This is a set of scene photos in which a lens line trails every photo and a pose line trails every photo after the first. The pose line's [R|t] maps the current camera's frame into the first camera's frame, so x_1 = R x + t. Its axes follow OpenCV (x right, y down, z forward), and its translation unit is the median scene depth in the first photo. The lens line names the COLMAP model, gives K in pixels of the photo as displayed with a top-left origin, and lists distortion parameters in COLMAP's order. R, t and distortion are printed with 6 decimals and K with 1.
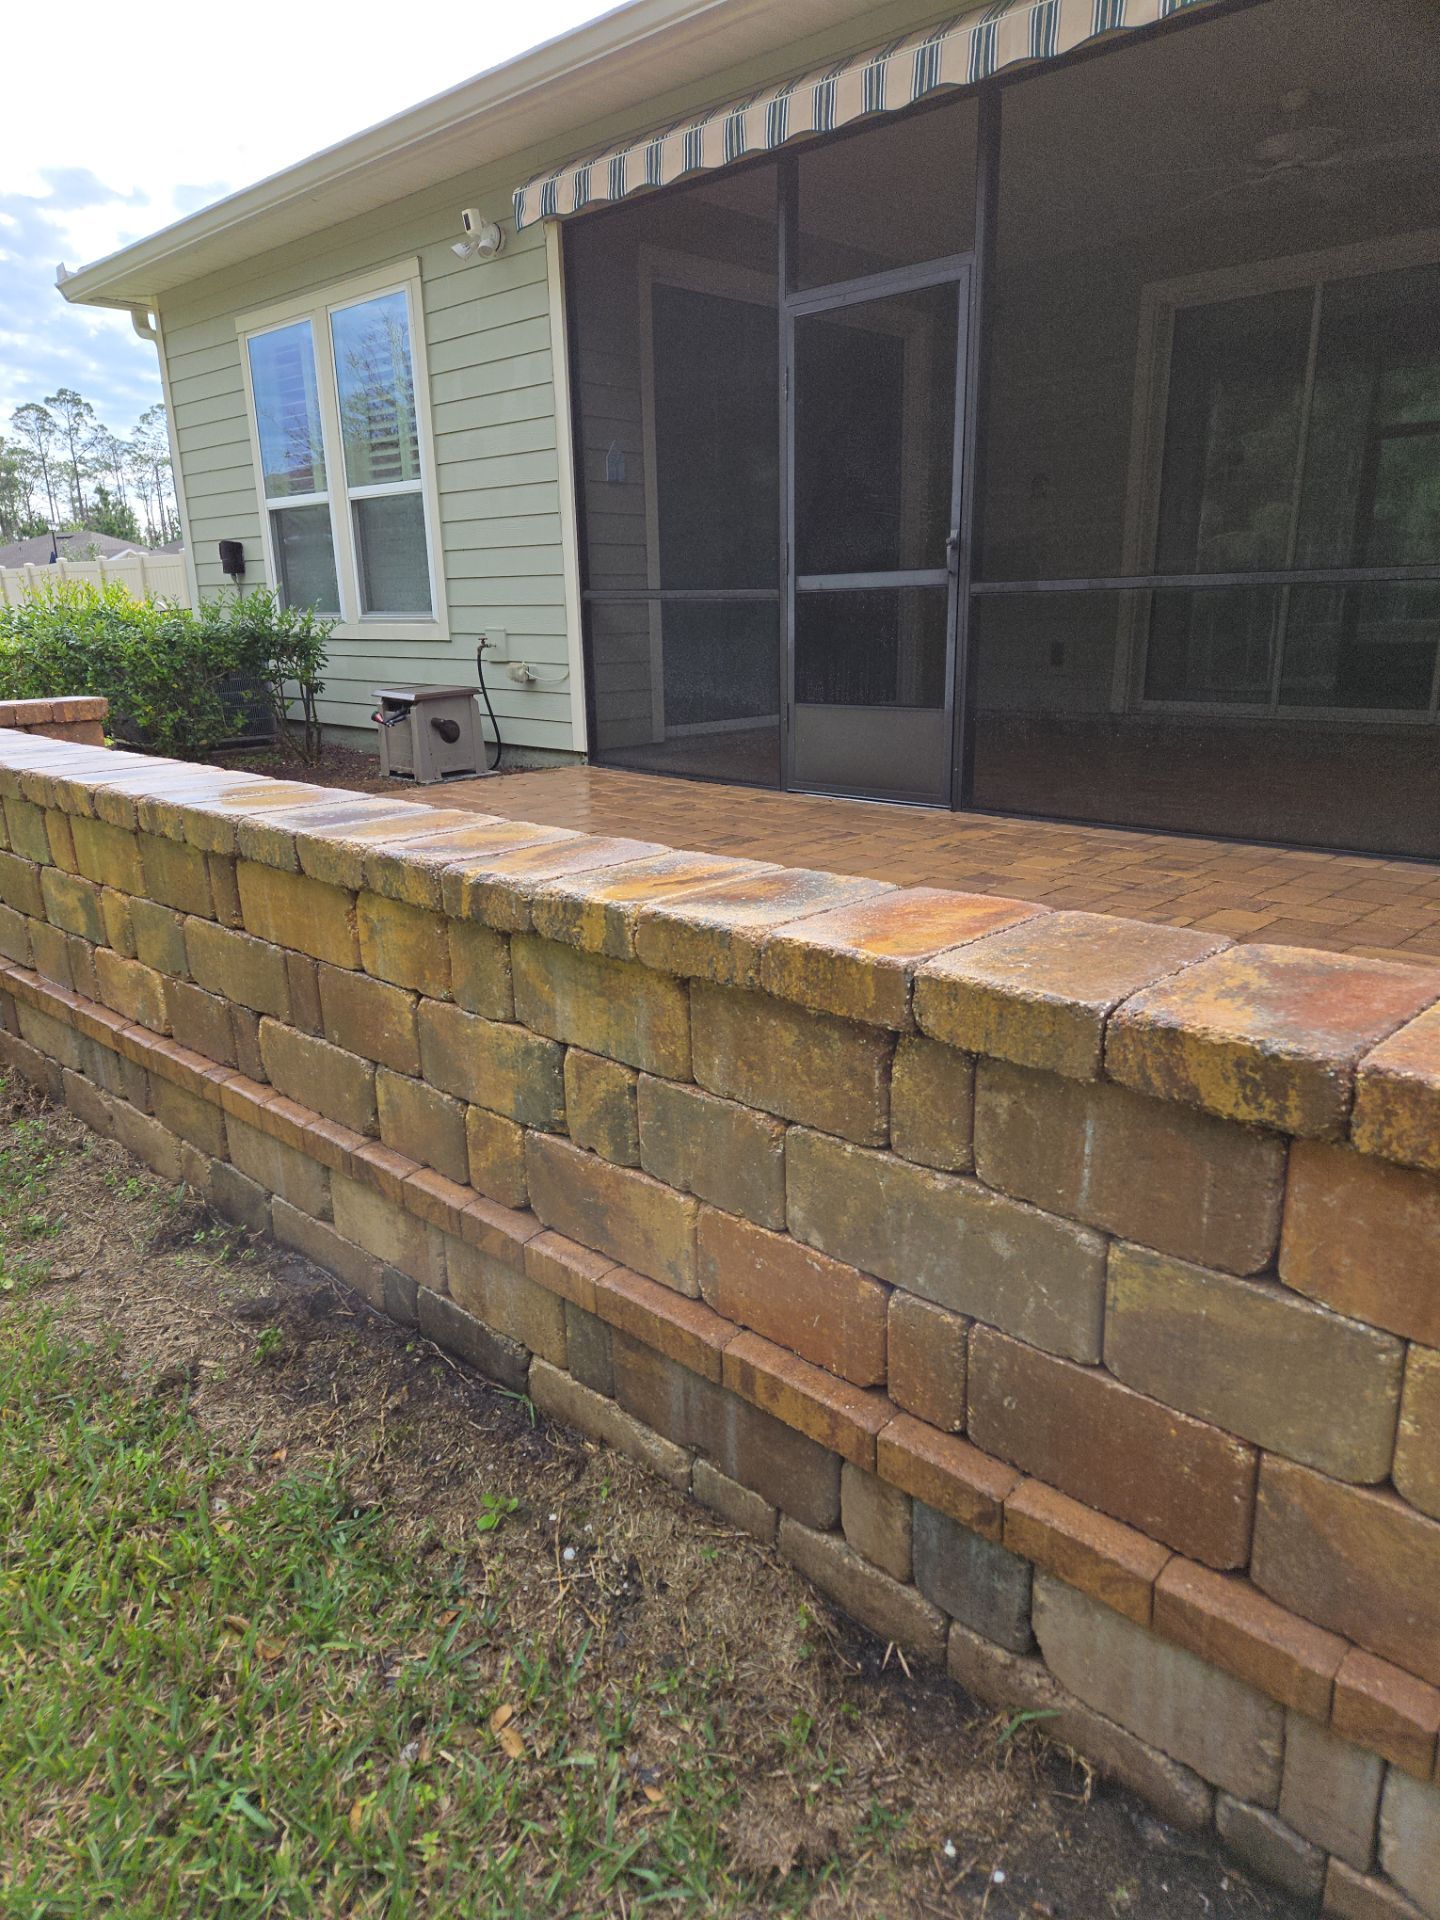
lens RADIAL K [[1252.6, 0, 724.5], [0, 1252.6, 966.5], [0, 0, 1]] dist [0.062582, -0.057997]
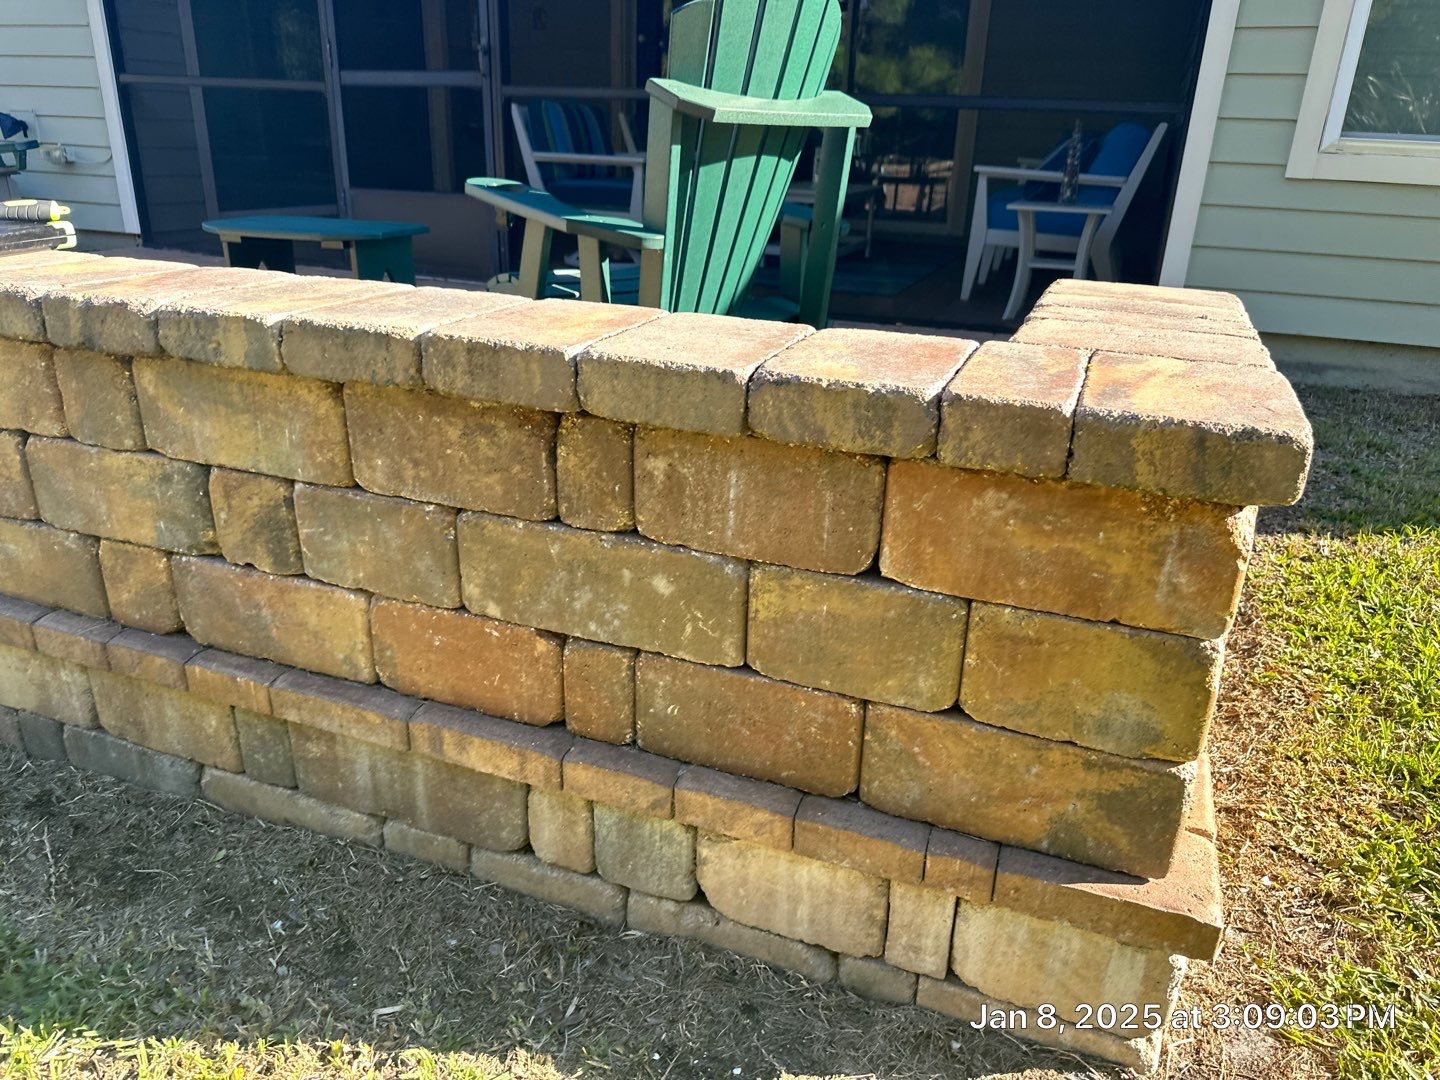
lens RADIAL K [[982.2, 0, 735.0], [0, 982.2, 543.0], [0, 0, 1]] dist [0.111247, -0.198809]
pose [[0.910677, -0.104256, 0.399748, -0.082758], [0.059594, 0.990664, 0.122608, 0.061975], [-0.408798, -0.087833, 0.908388, 0.100758]]
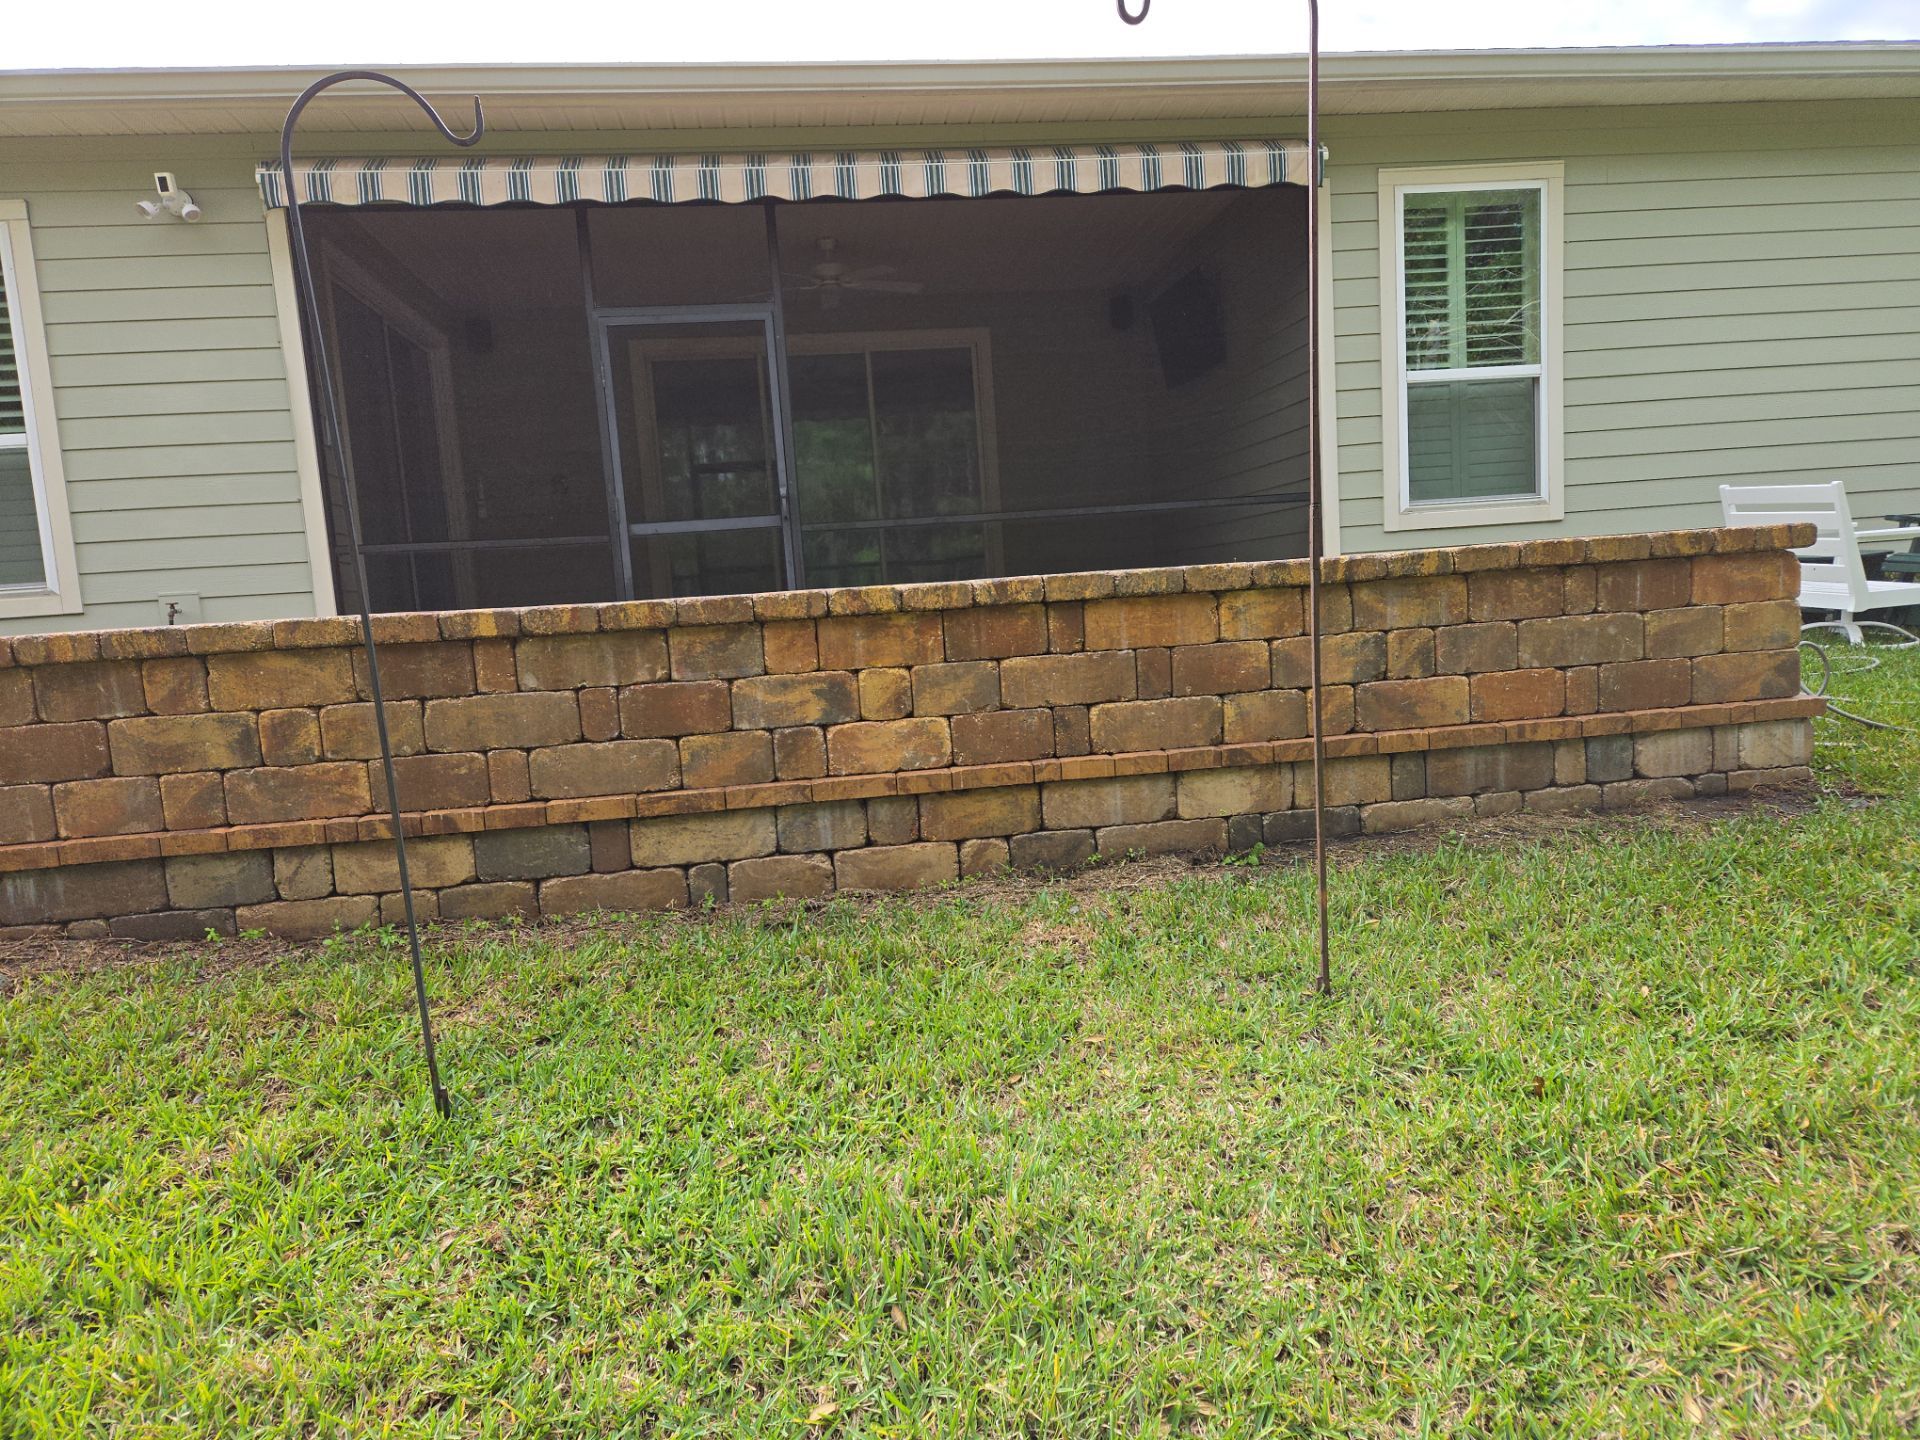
lens RADIAL K [[1252.6, 0, 960.0], [0, 1252.6, 720.0], [0, 0, 1]] dist [0.062582, -0.057997]
pose [[0.626142, -0.099138, 0.773381, -2.815822], [0.266908, 0.959211, -0.093134, 0.264236], [-0.732603, 0.264736, 0.627063, 0.264318]]
